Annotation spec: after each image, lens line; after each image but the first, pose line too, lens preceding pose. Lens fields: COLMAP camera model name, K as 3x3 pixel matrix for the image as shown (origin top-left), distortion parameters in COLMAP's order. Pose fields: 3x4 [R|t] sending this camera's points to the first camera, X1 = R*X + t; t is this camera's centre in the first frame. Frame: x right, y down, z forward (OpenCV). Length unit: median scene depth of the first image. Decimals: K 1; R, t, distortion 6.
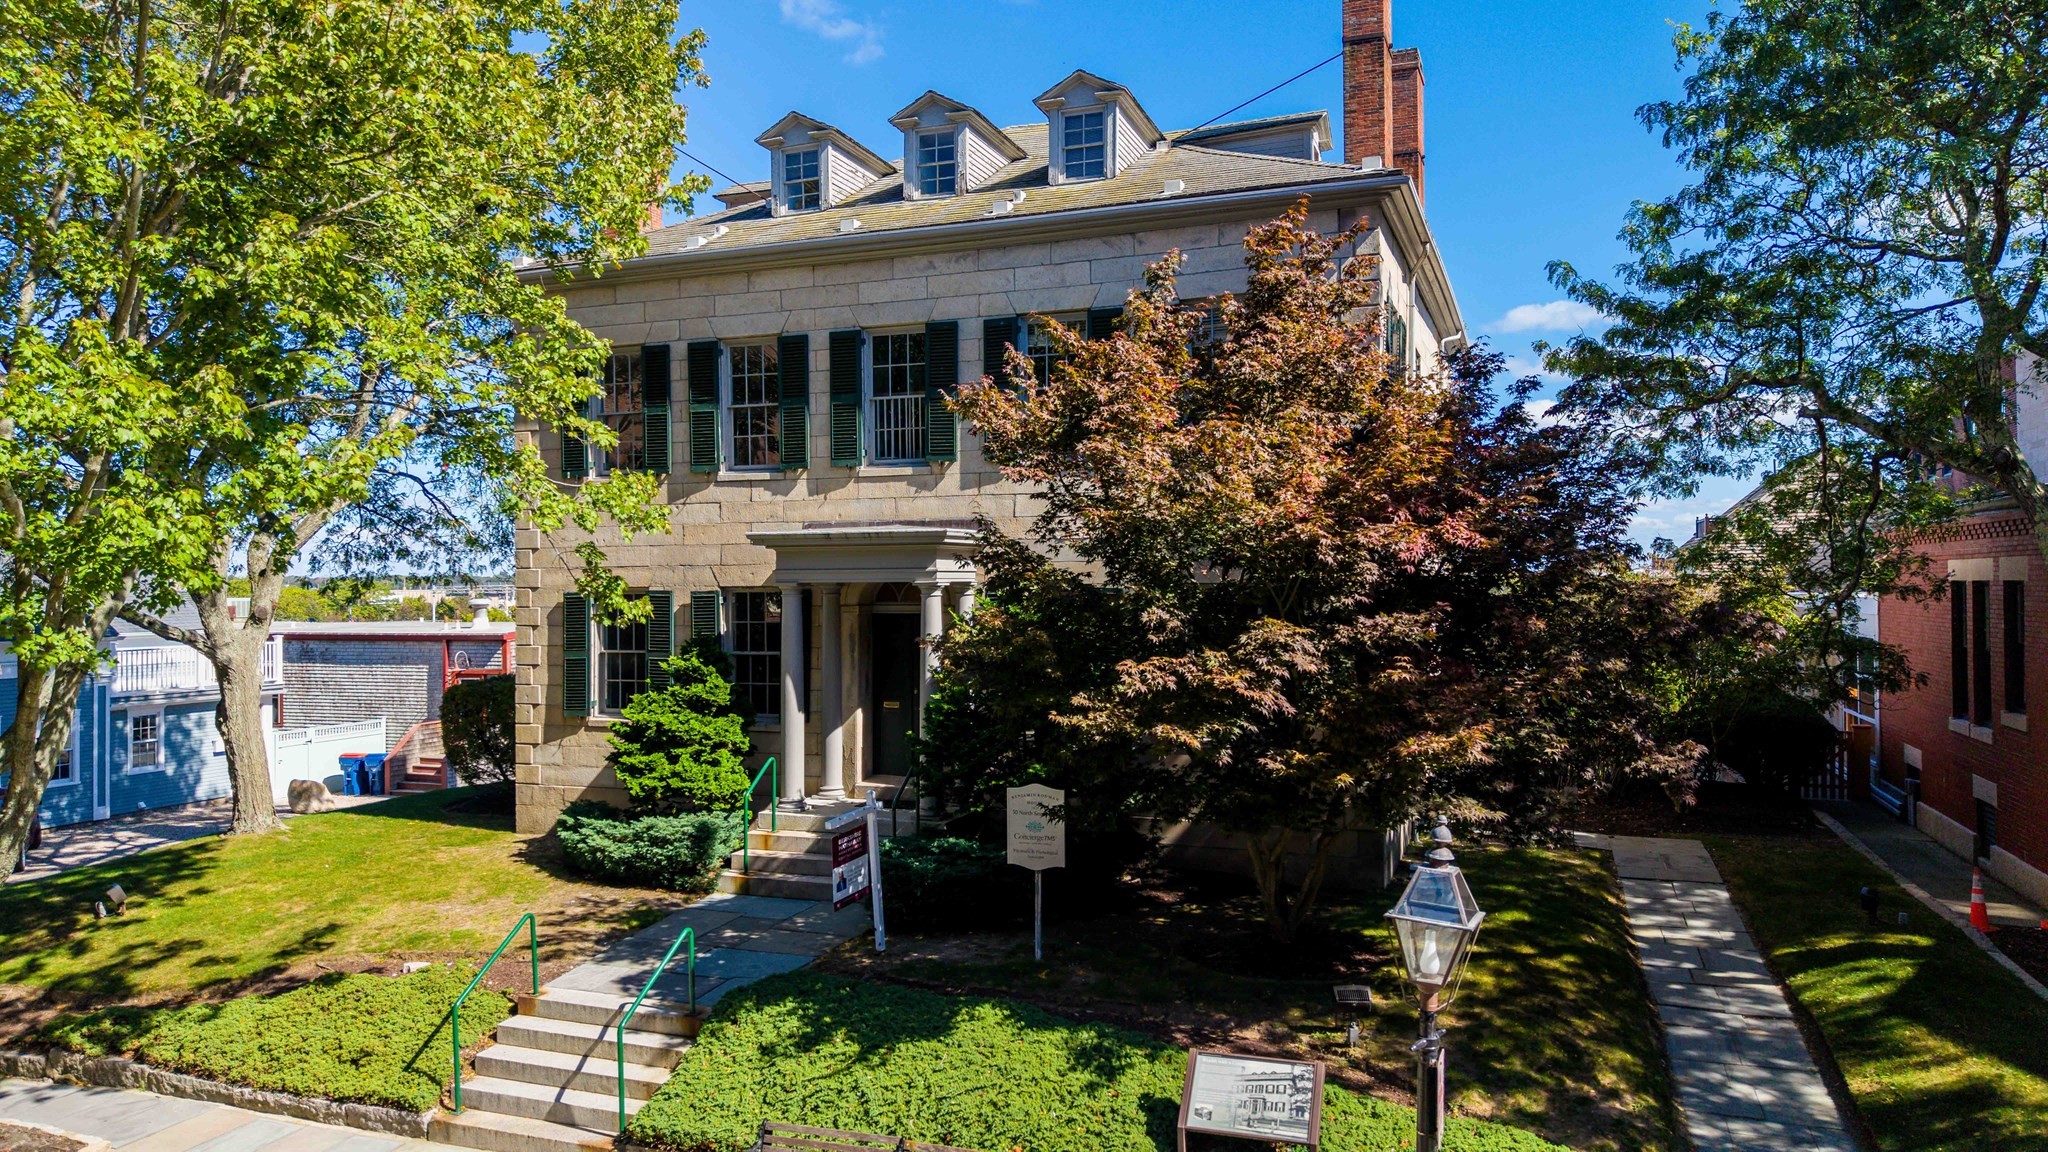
lens RADIAL K [[1373.6, 0, 1015.2], [0, 1373.6, 573.2], [0, 0, 1]] dist [0.034245, -0.039517]
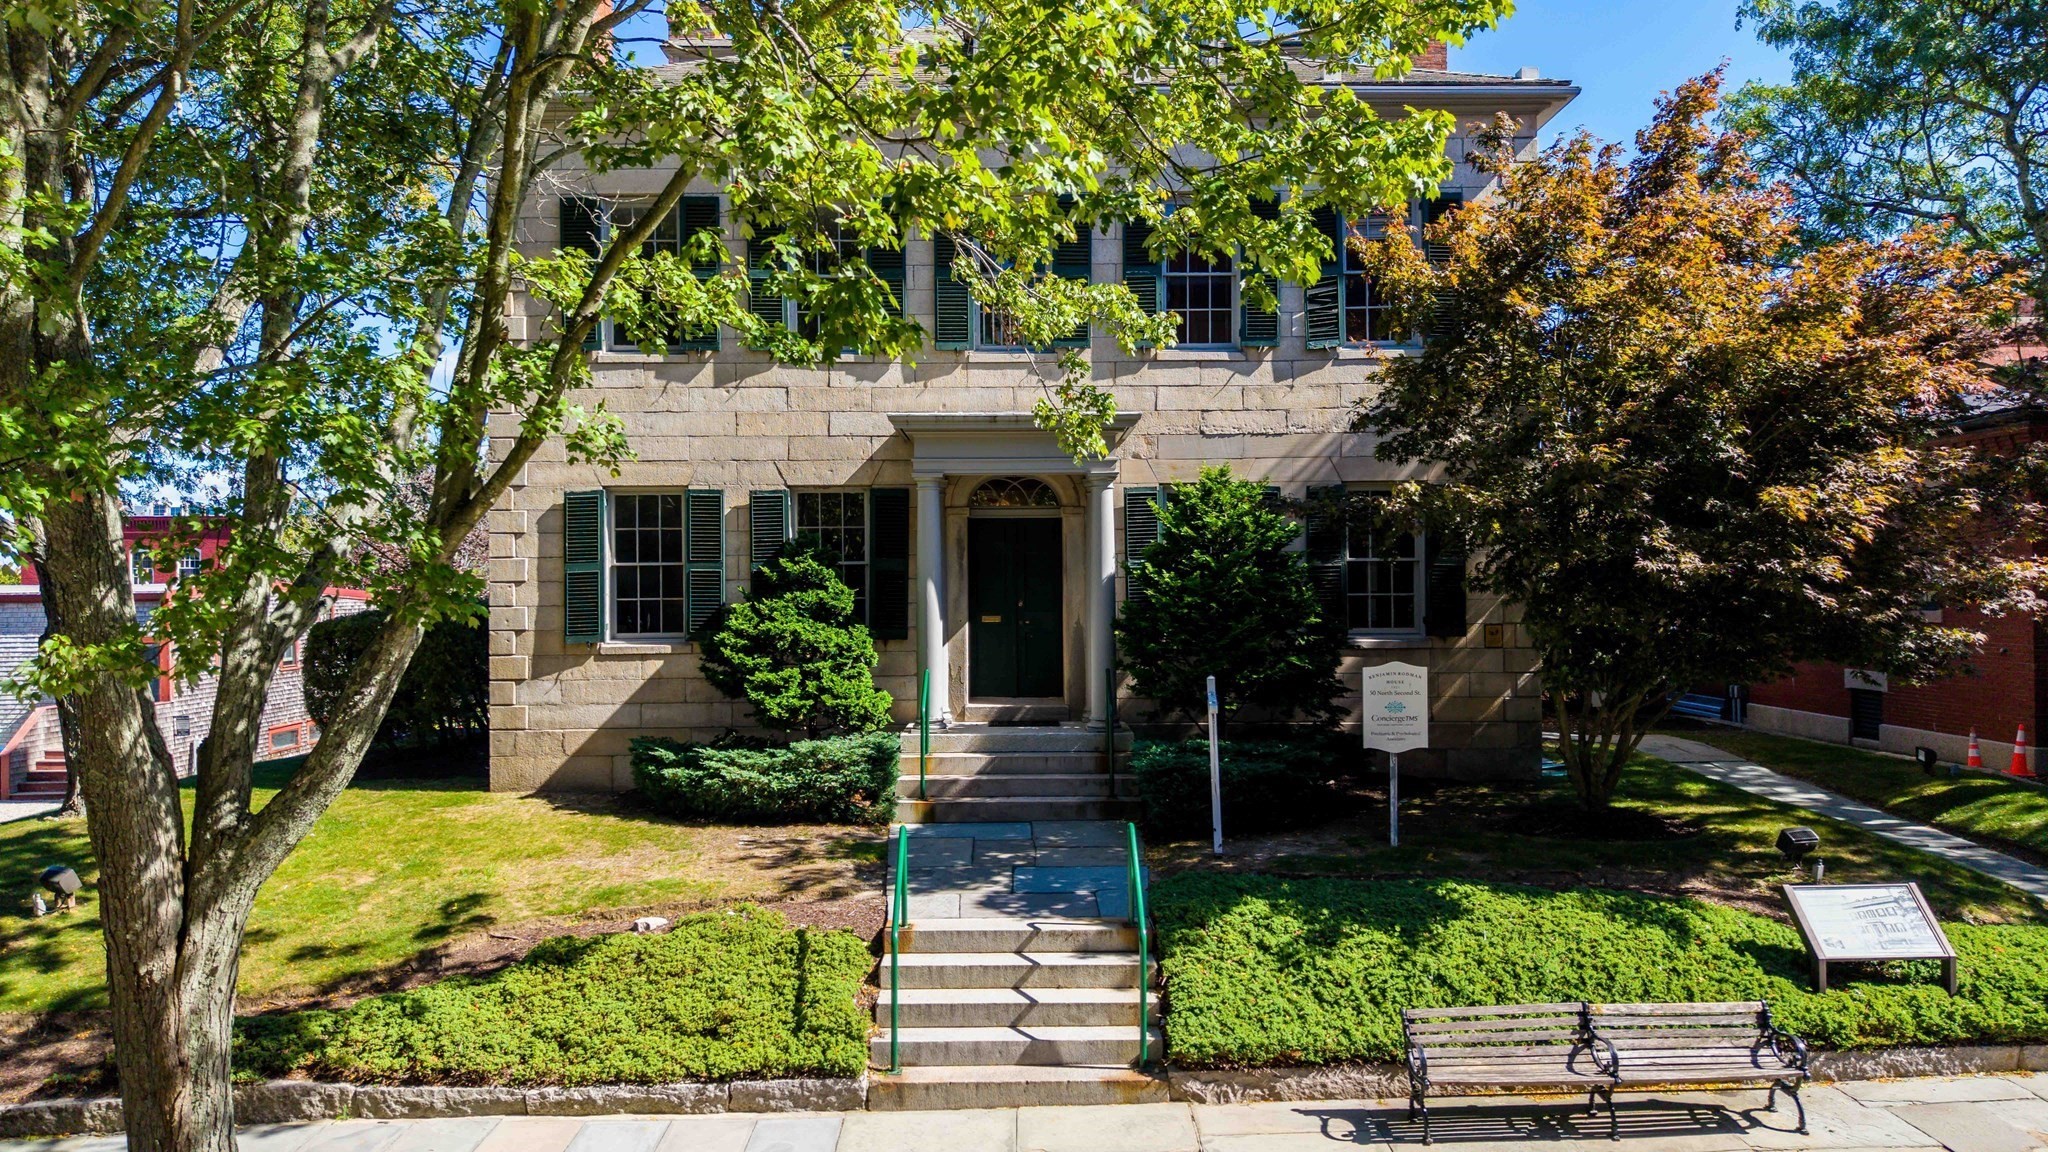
lens RADIAL K [[1373.6, 0, 1025.4], [0, 1373.6, 560.4], [0, 0, 1]] dist [0.034245, -0.039517]
pose [[0.930651, 0.006750, 0.365845, -0.427460], [-0.002554, 0.999925, -0.011950, 0.073147], [-0.365899, 0.010187, 0.930599, 0.161483]]
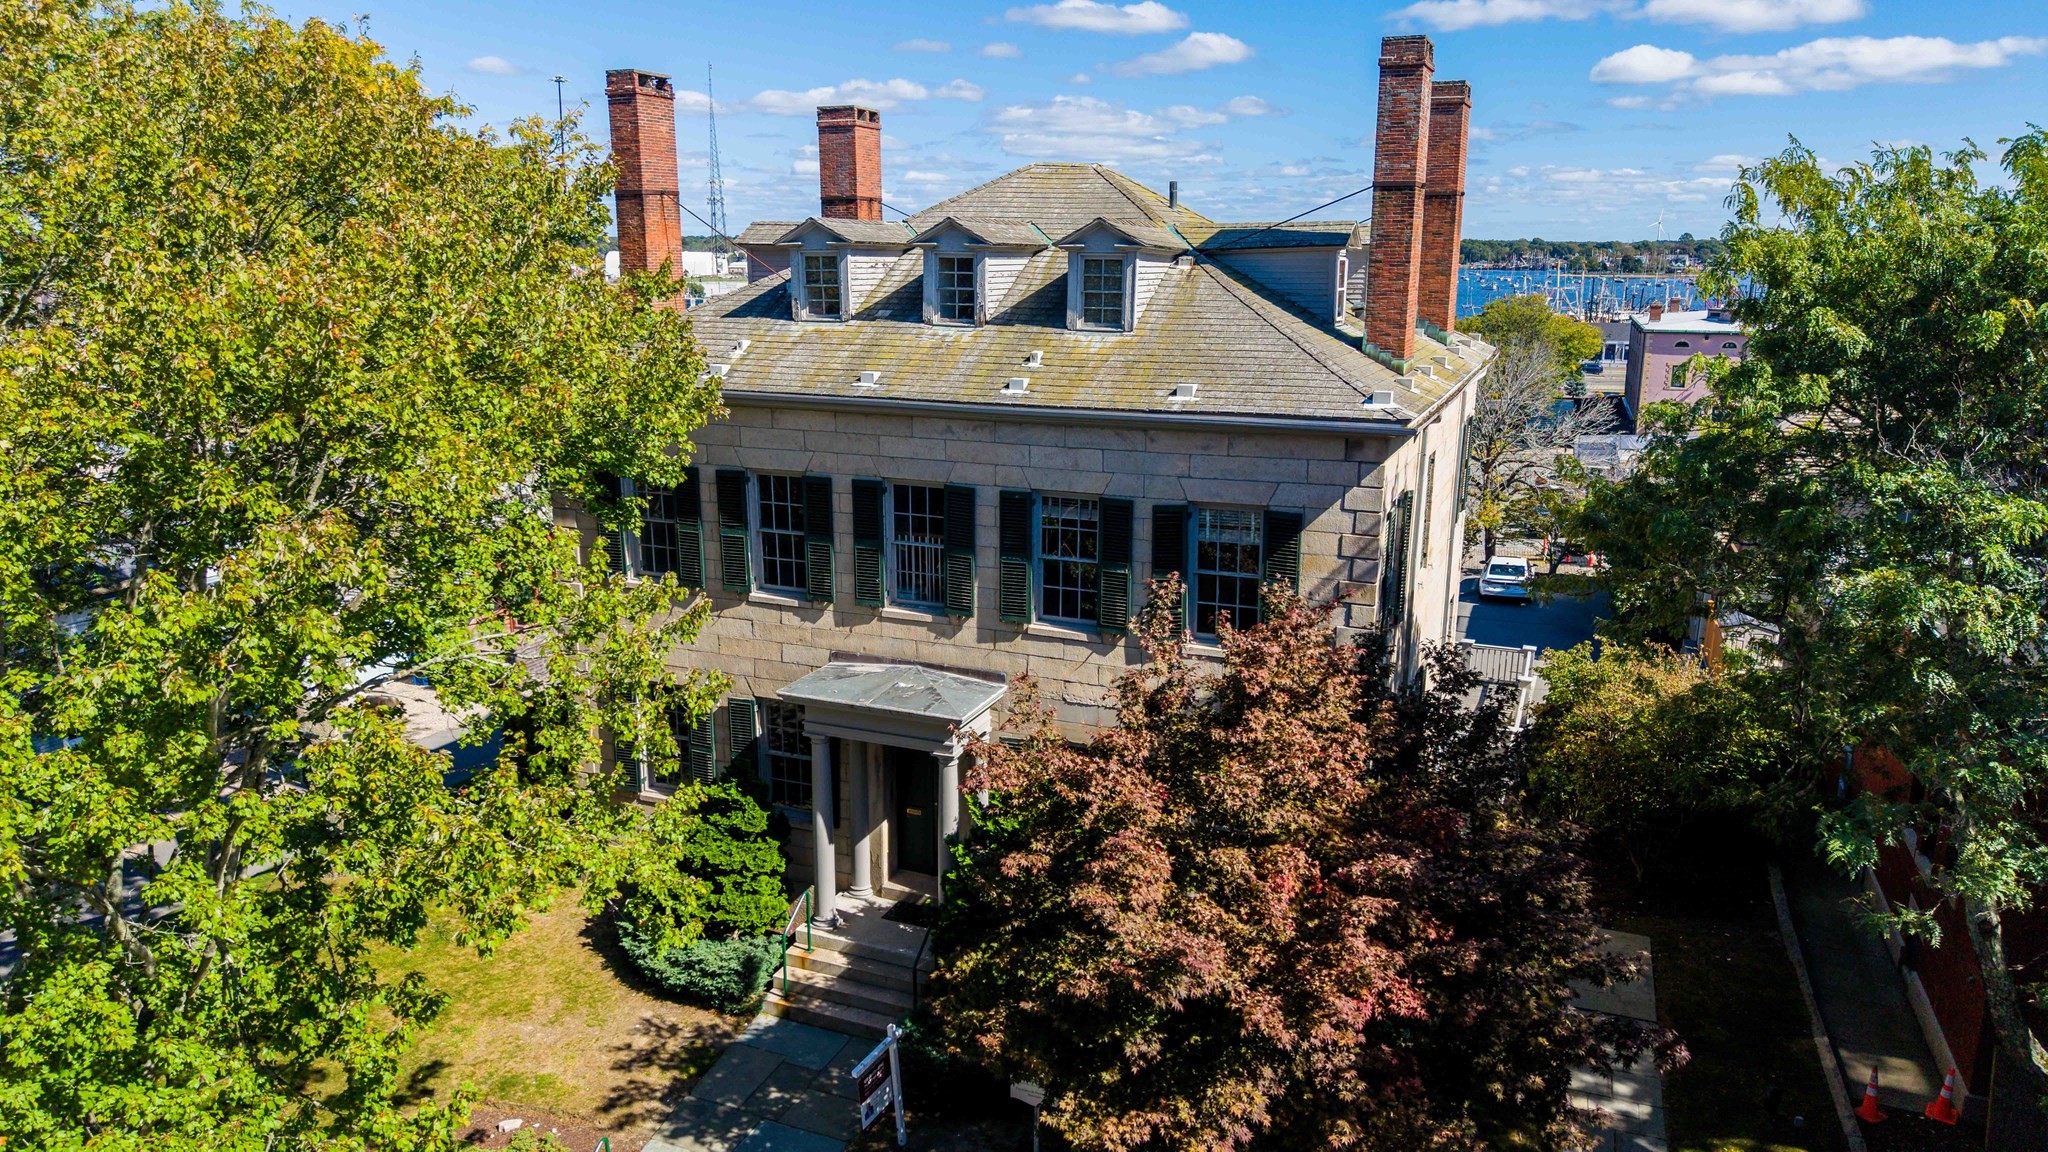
lens RADIAL K [[1373.6, 0, 1011.0], [0, 1373.6, 589.1], [0, 0, 1]] dist [0.034245, -0.039517]
pose [[0.999542, 0.016418, -0.025418, 0.012778], [-0.009824, 0.970577, 0.240589, -0.363974], [0.028620, -0.240229, 0.970294, -0.018208]]
